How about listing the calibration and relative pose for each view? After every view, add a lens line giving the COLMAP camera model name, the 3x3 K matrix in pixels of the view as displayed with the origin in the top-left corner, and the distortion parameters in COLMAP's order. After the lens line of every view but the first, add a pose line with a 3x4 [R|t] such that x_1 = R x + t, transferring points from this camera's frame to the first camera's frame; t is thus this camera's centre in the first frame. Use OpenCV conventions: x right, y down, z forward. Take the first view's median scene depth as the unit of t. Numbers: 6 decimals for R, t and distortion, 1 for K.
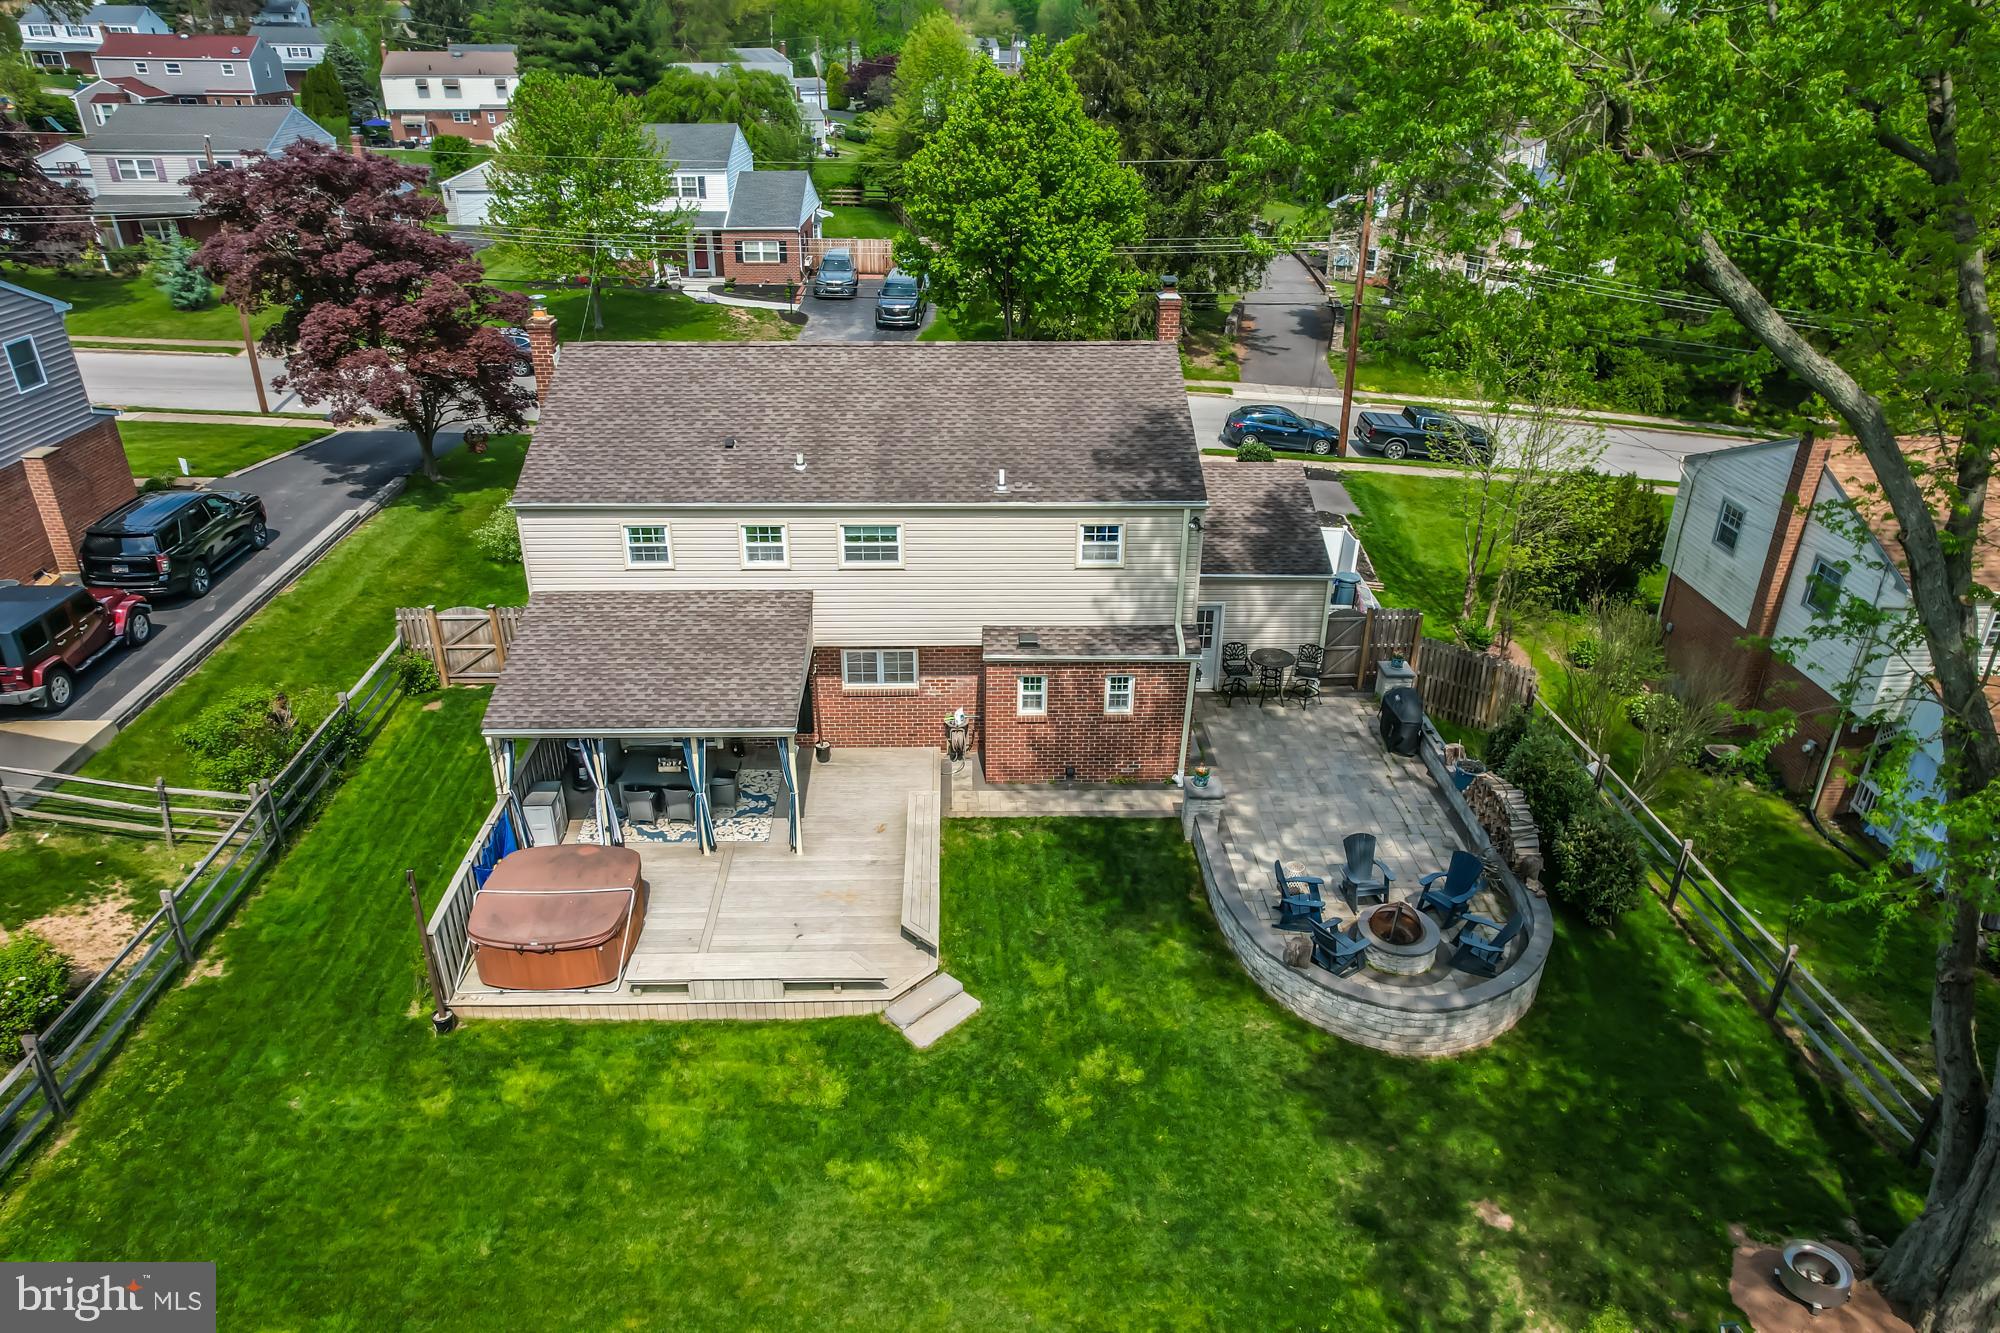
lens RADIAL K [[1299.5, 0, 1005.2], [0, 1299.5, 684.9], [0, 0, 1]] dist [-0.056080, 0.033410]
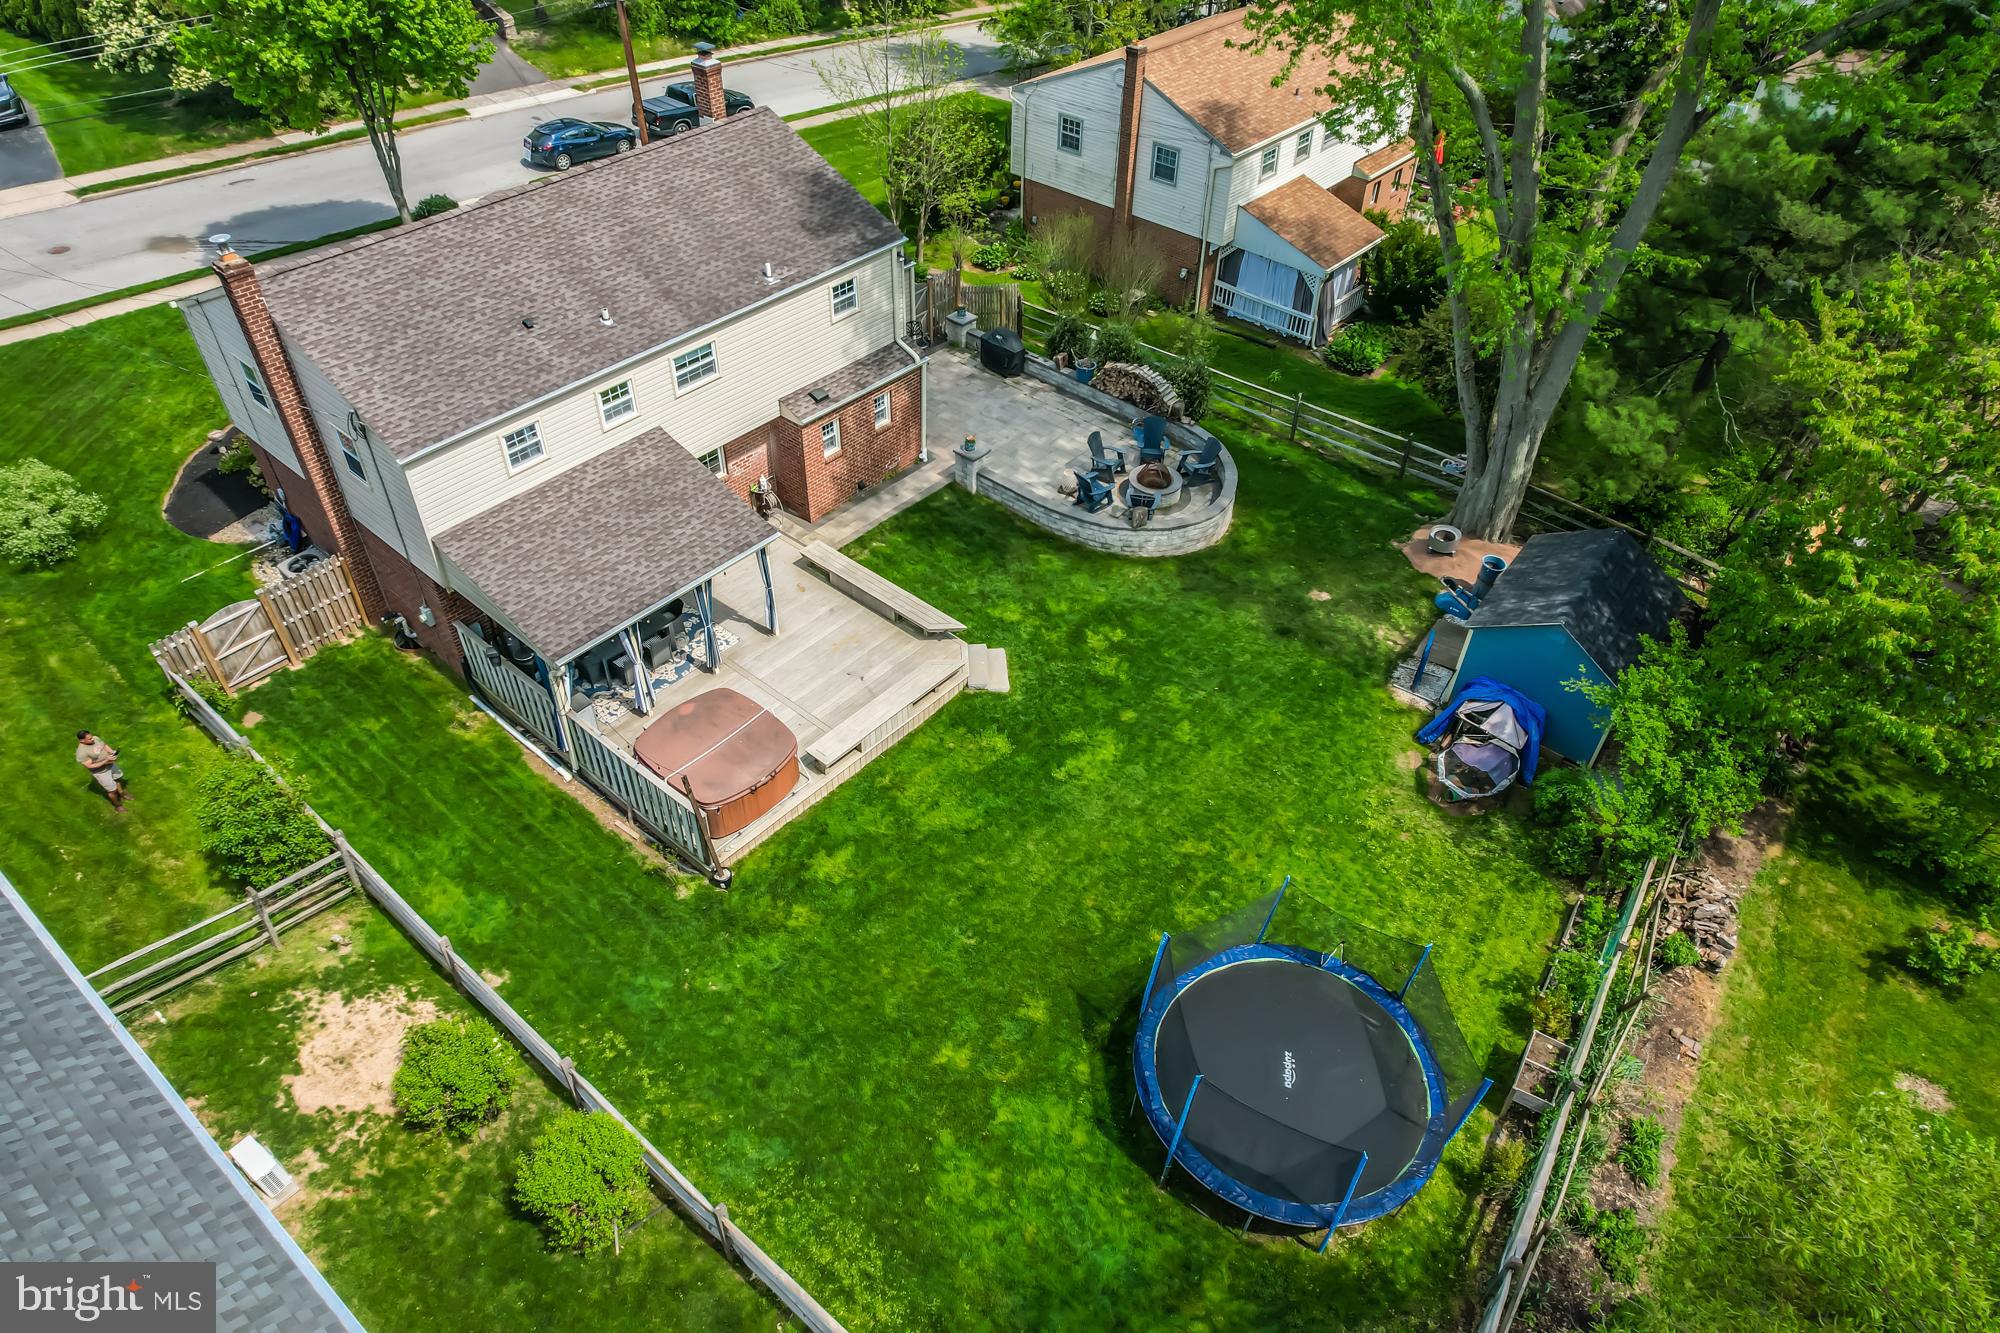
lens RADIAL K [[1299.5, 0, 1005.2], [0, 1299.5, 684.9], [0, 0, 1]] dist [-0.056080, 0.033410]
pose [[0.677949, -0.494205, 0.544194, -0.662249], [0.324178, 0.865413, 0.382059, -0.208890], [-0.659768, -0.082601, 0.746916, -0.031285]]
